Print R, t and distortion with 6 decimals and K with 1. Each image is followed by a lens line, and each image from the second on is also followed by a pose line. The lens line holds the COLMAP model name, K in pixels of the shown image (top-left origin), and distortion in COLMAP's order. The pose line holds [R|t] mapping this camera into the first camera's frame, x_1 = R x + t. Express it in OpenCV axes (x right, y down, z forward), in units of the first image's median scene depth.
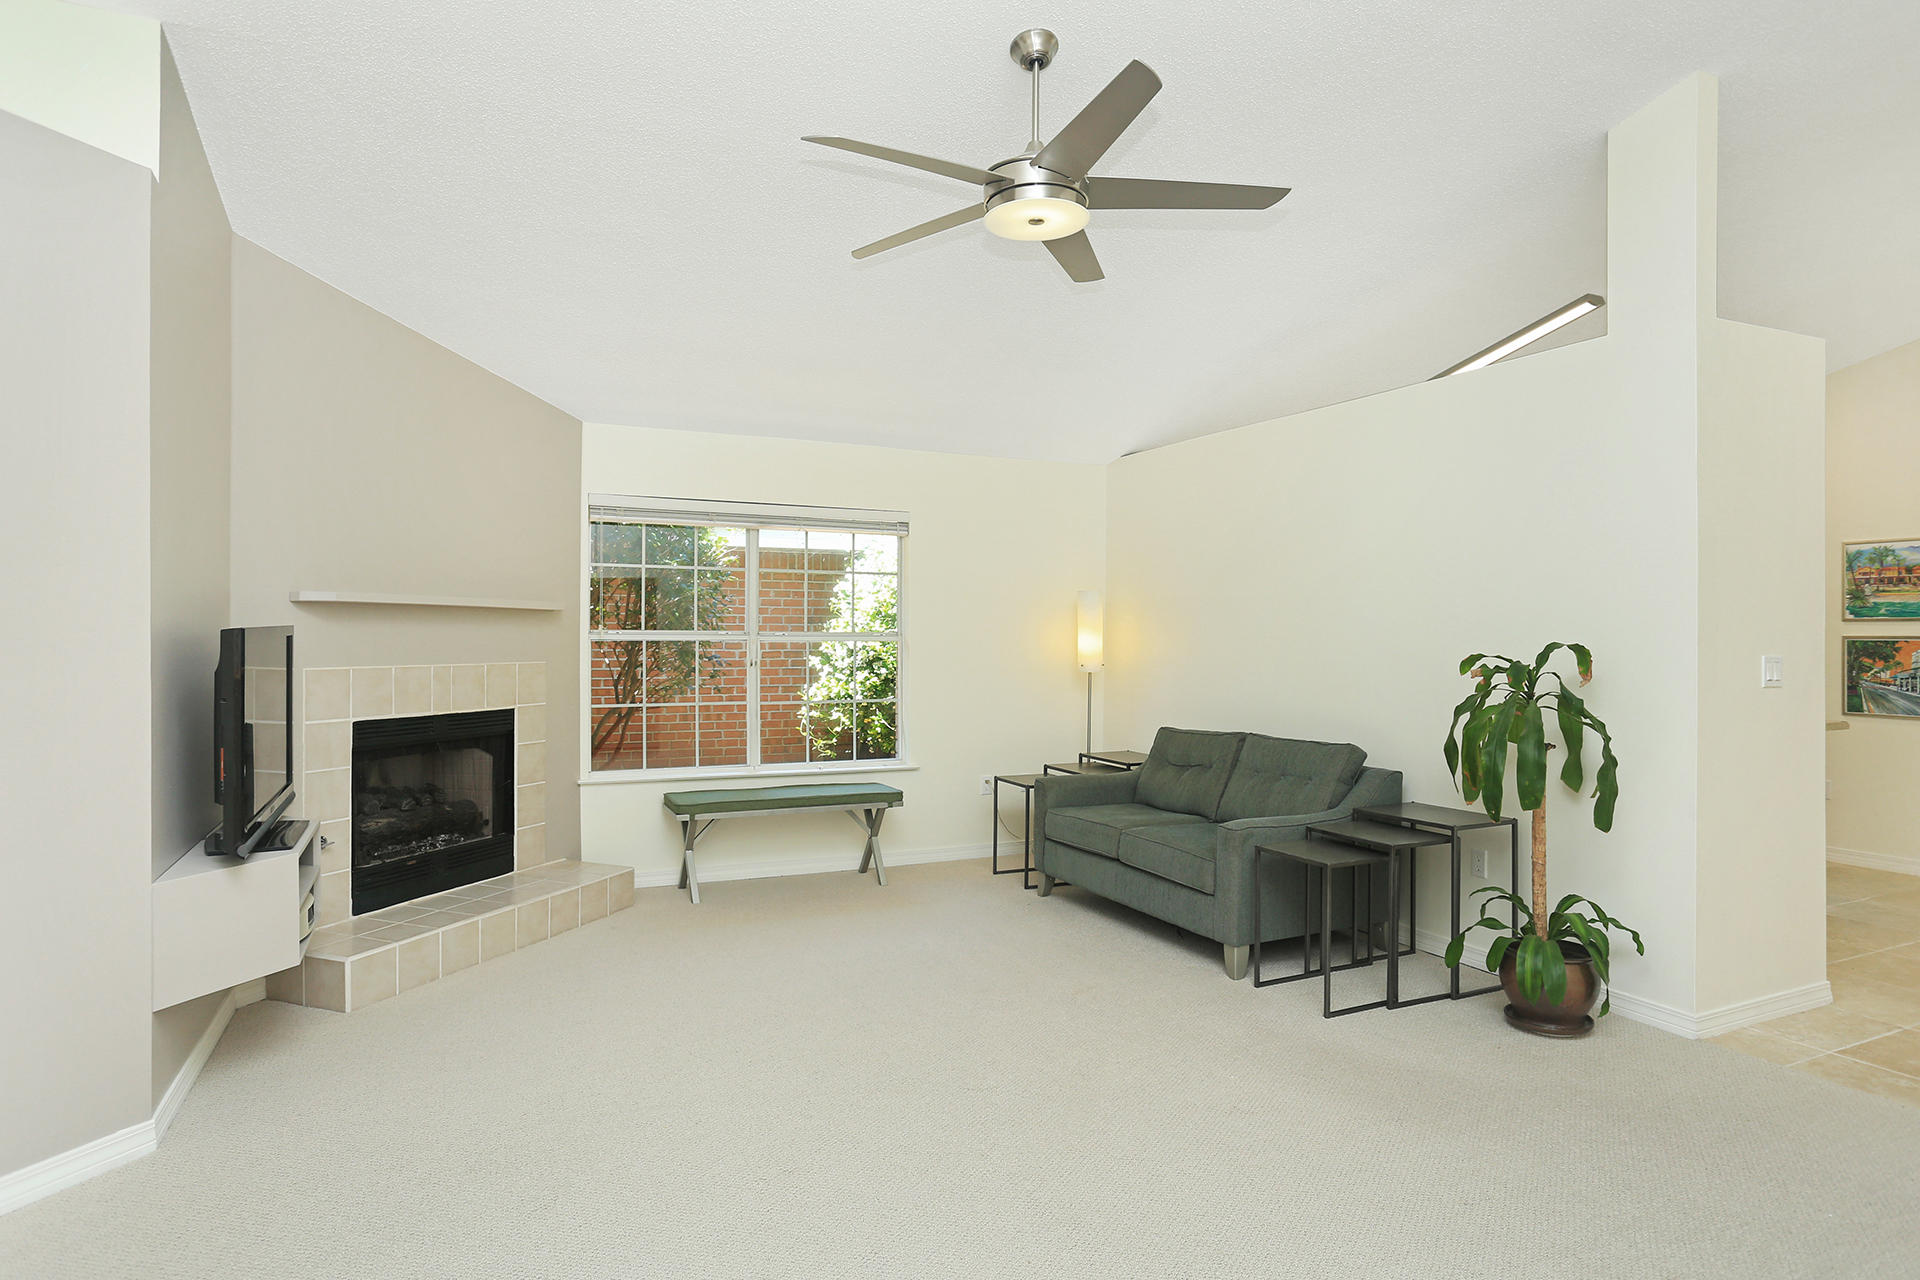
lens RADIAL K [[1089.0, 0, 960.0], [0, 1089.0, 640.0], [0, 0, 1]] dist [-0.004581, 0.000683]
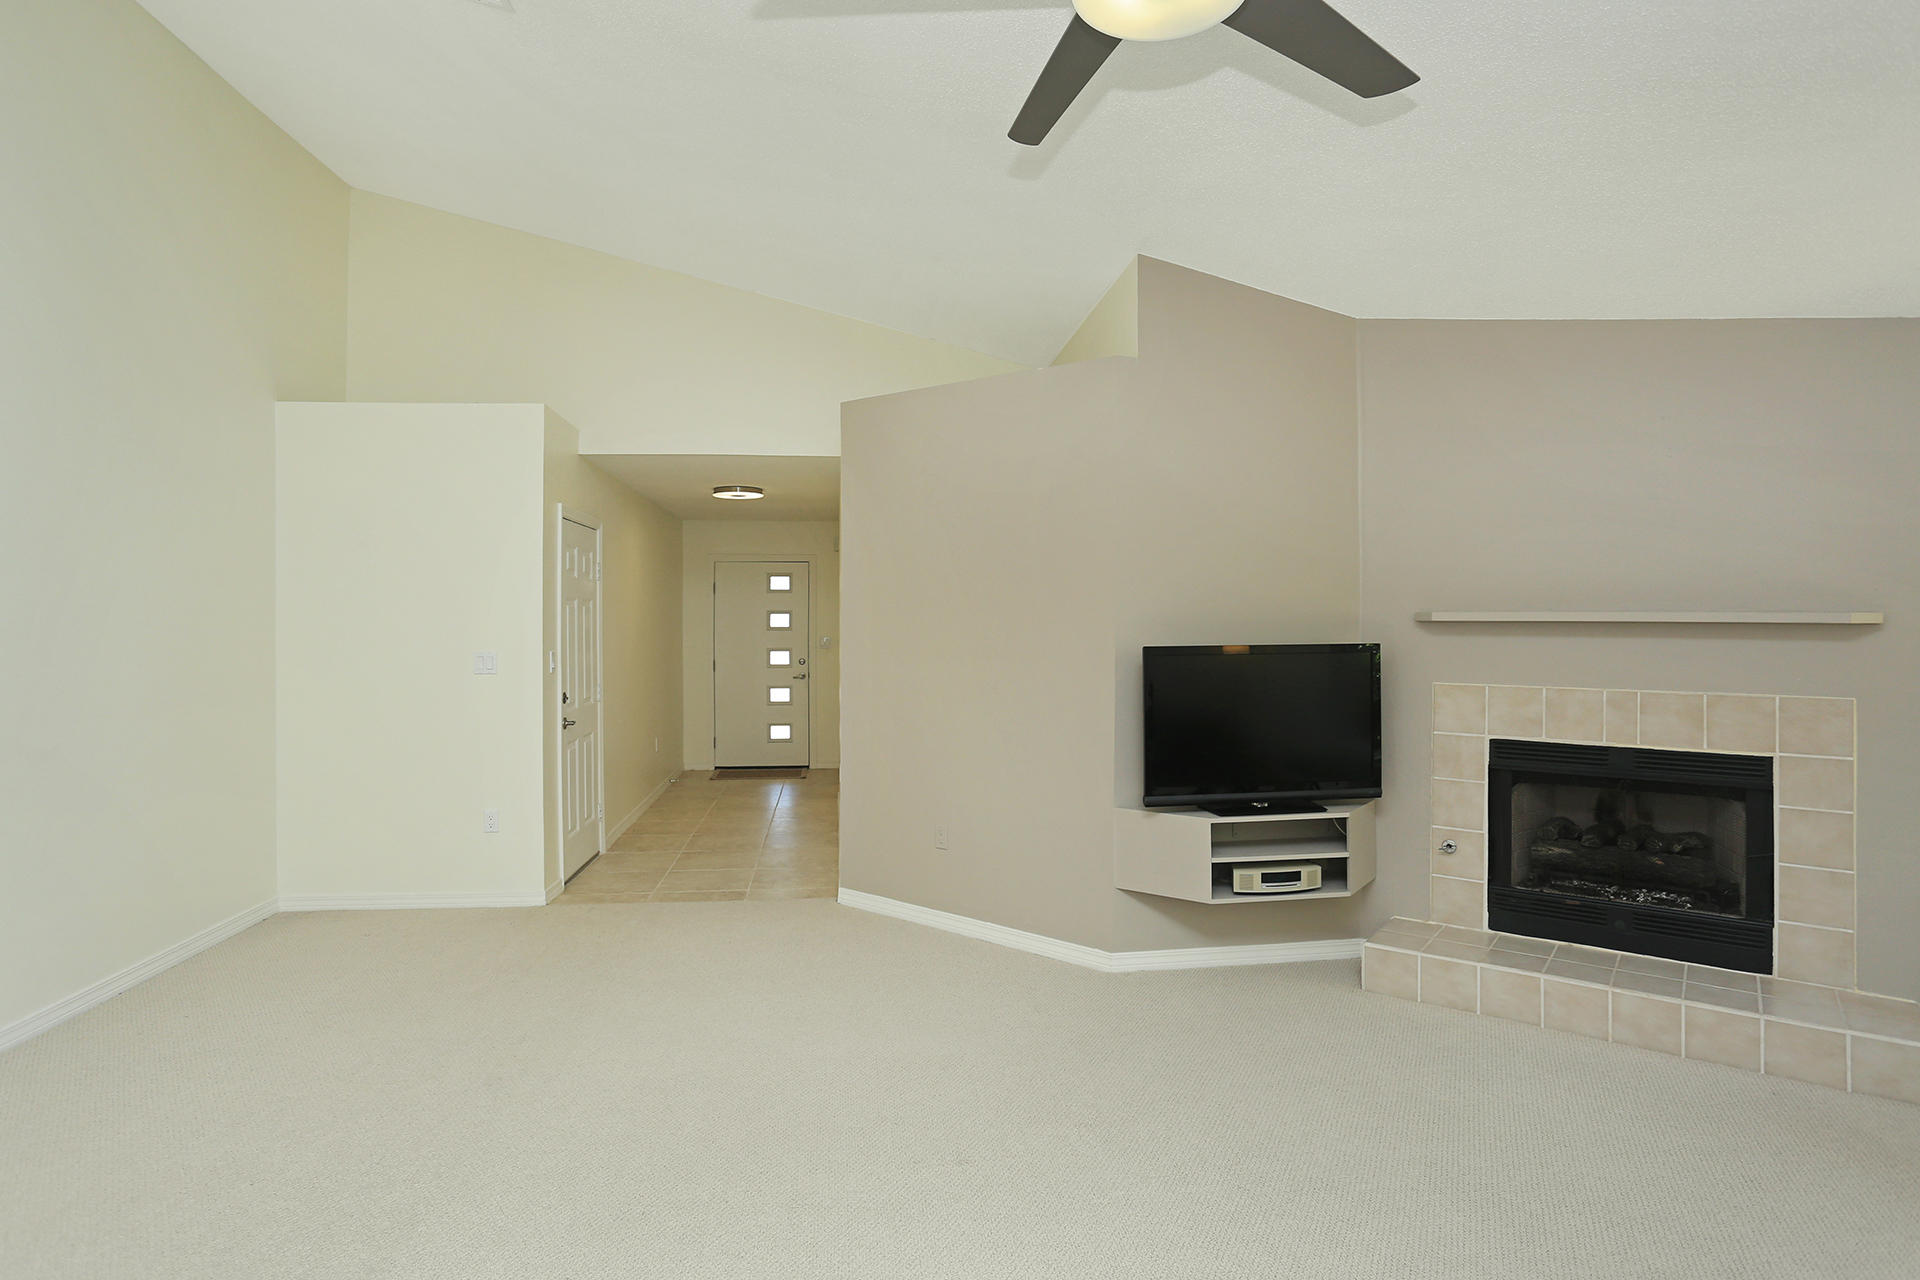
lens RADIAL K [[1030.2, 0, 960.0], [0, 1030.2, 640.0], [0, 0, 1]] dist [0.001859, 0.000742]
pose [[-0.259058, 0.006225, -0.965842, 0.407678], [-0.009391, 0.999916, 0.008963, -0.017025], [0.965816, 0.011392, -0.258977, 0.639297]]
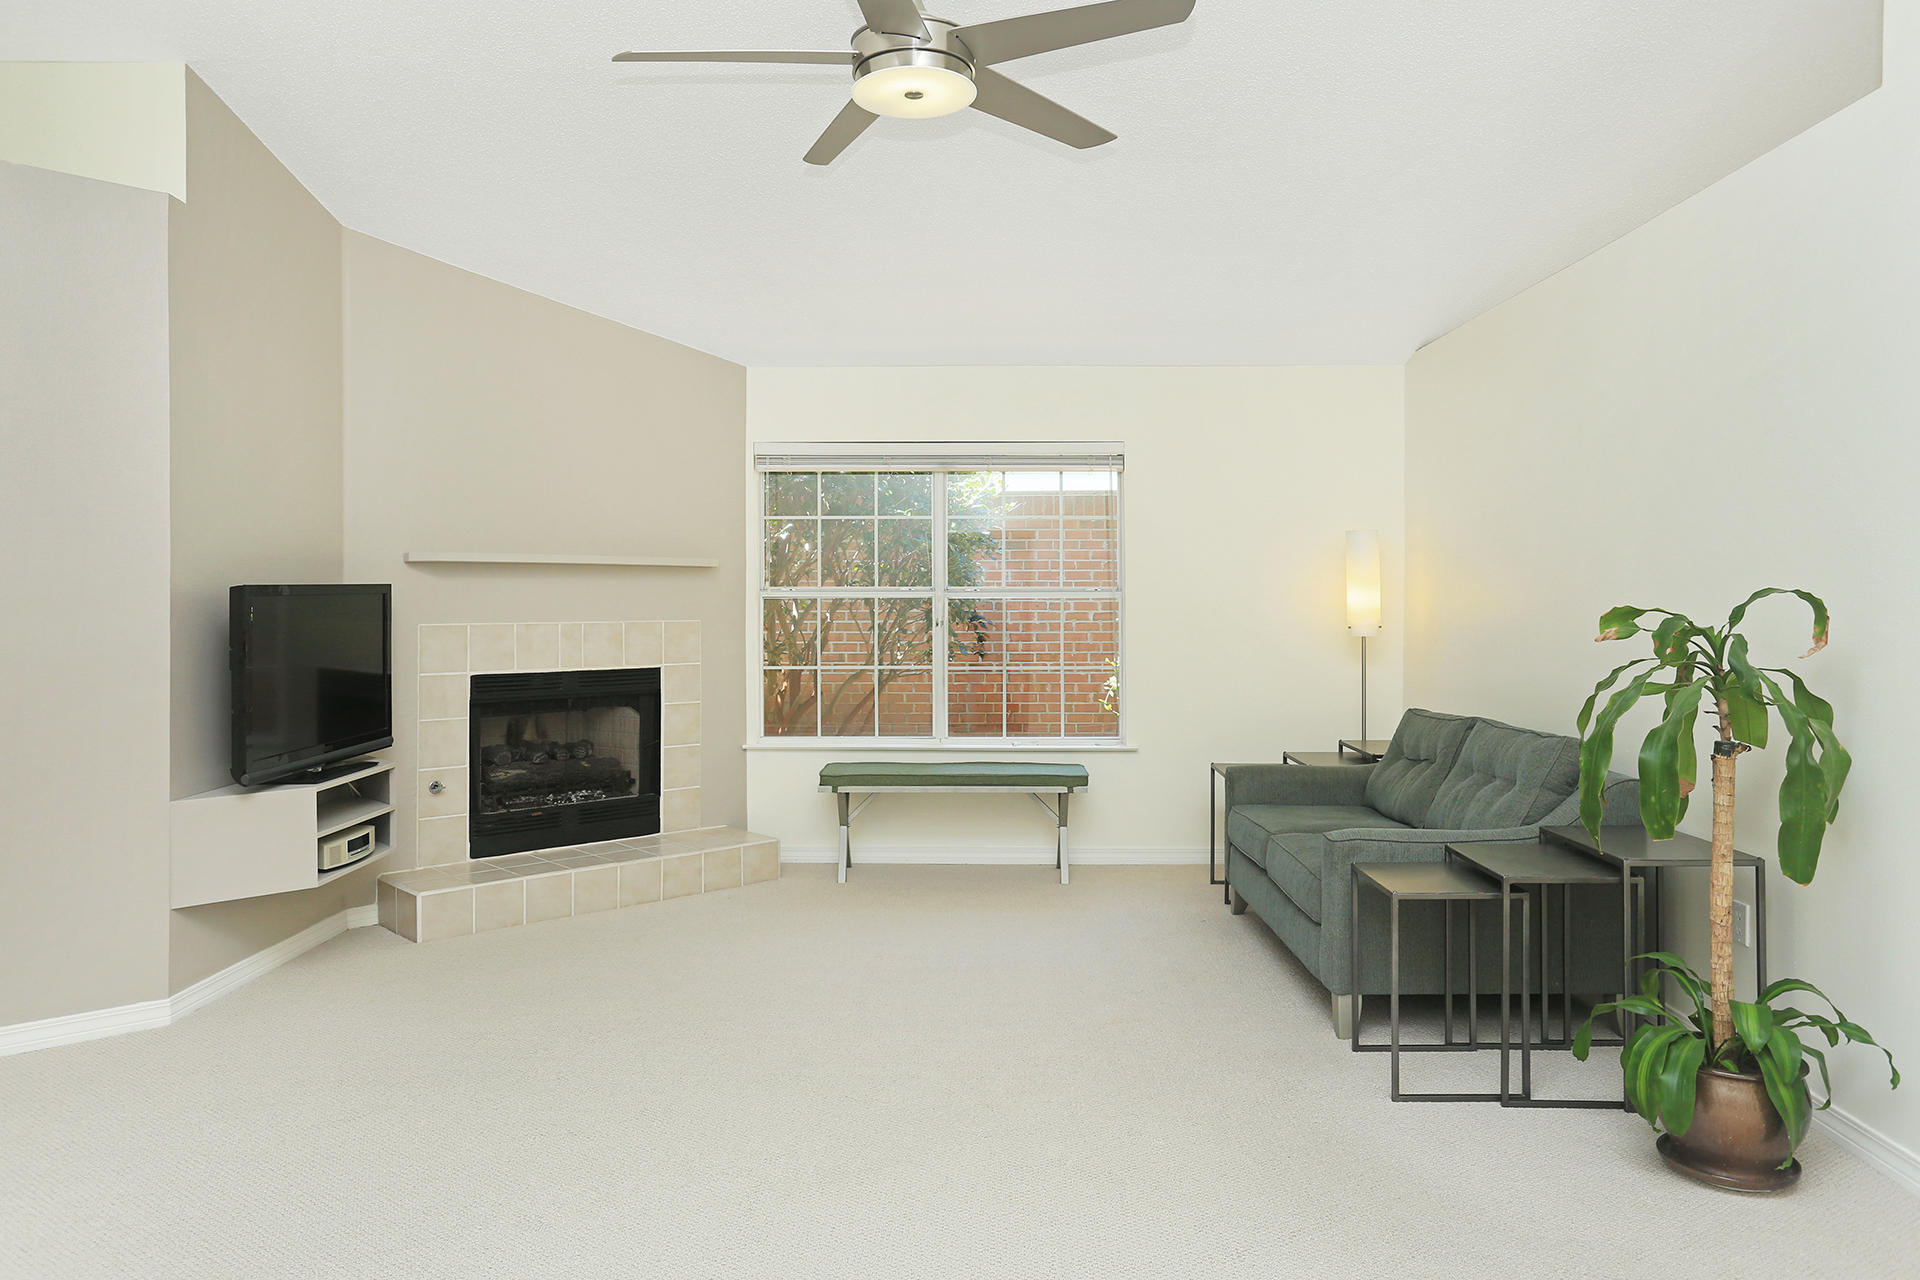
lens RADIAL K [[1288.5, 0, 960.0], [0, 1288.5, 640.0], [0, 0, 1]] dist [-0.006585, -0.003865]
pose [[0.898125, 0.007503, -0.439677, 0.344119], [0.005427, 0.999589, 0.028144, 0.006836], [0.439707, -0.027663, 0.897715, 0.074700]]
